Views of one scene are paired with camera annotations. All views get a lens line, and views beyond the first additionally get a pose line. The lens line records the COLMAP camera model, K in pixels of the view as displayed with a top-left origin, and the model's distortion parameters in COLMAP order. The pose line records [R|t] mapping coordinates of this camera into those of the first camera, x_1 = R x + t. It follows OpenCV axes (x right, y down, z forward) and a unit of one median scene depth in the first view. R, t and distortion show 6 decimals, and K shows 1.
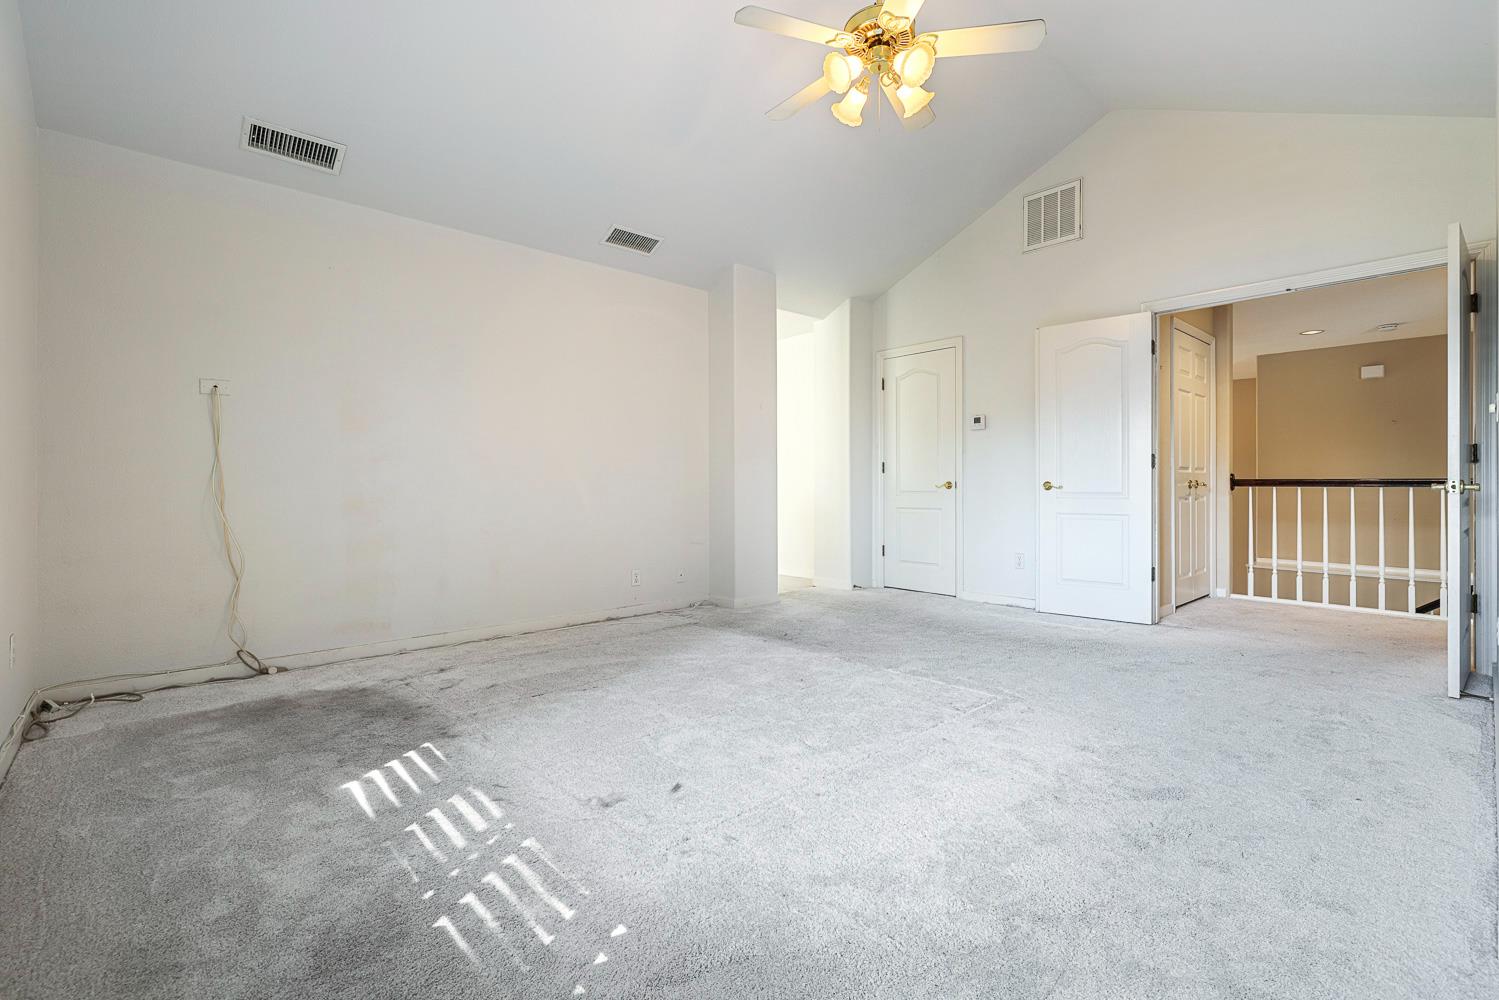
lens RADIAL K [[671.6, 0, 747.4], [0, 671.6, 490.1], [0, 0, 1]] dist [-0.003250, 0.000001]
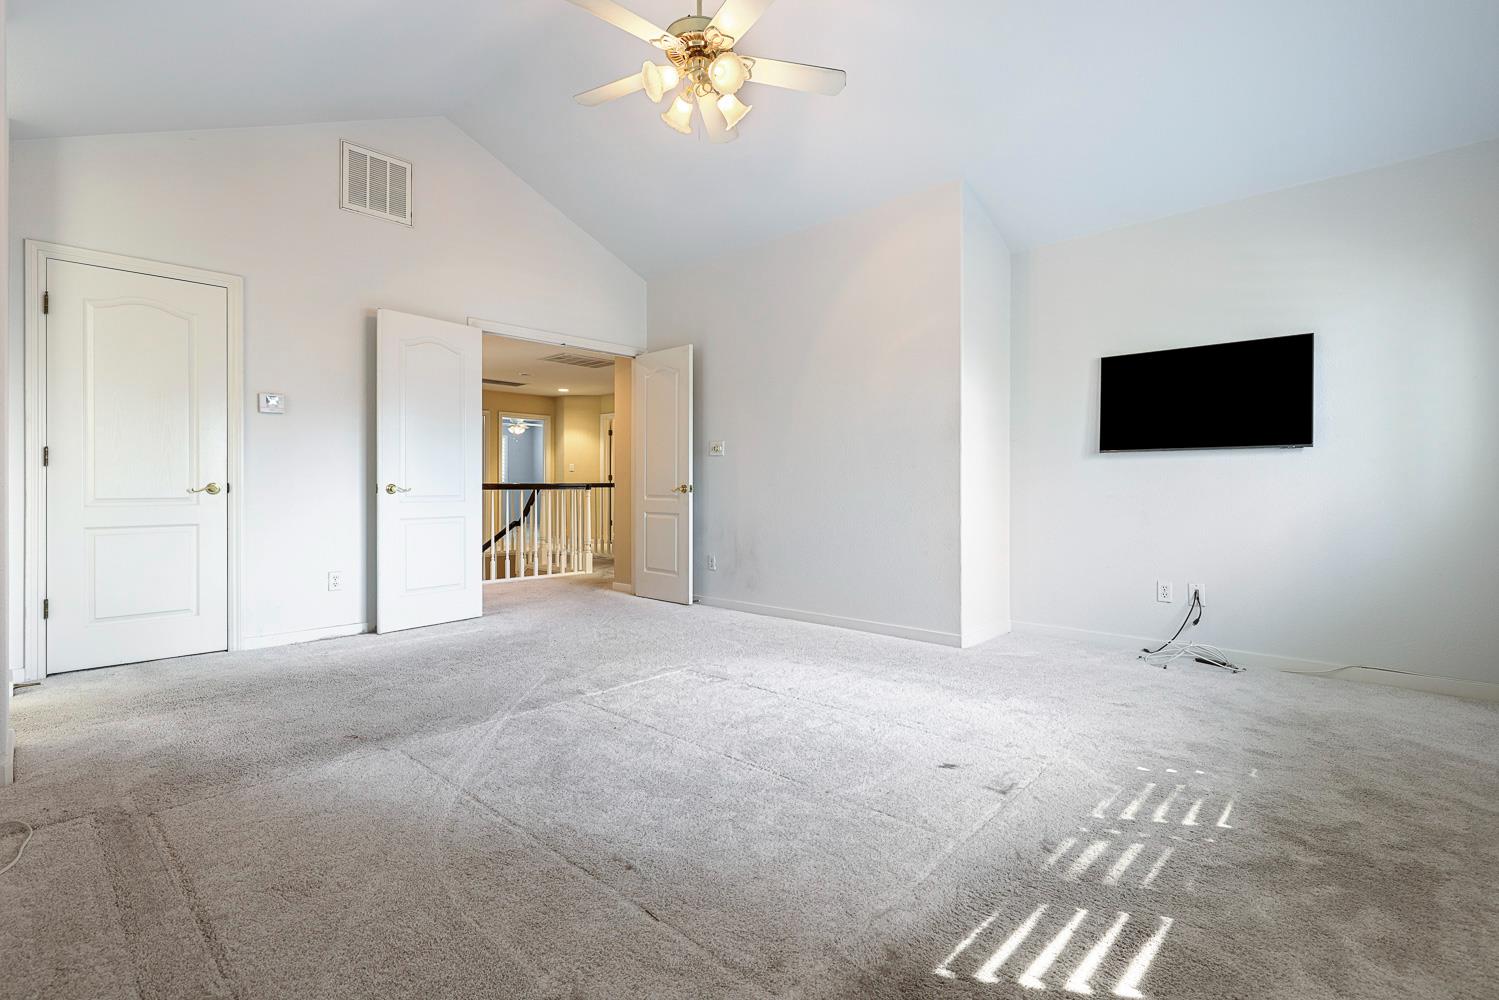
lens RADIAL K [[700.4, 0, 746.8], [0, 700.4, 492.6], [0, 0, 1]] dist [0.002527, 0.001073]
pose [[-0.082830, -0.006403, 0.996543, -0.569464], [0.007312, 0.999949, 0.007033, -0.005976], [-0.996537, 0.007869, -0.082779, 0.666644]]
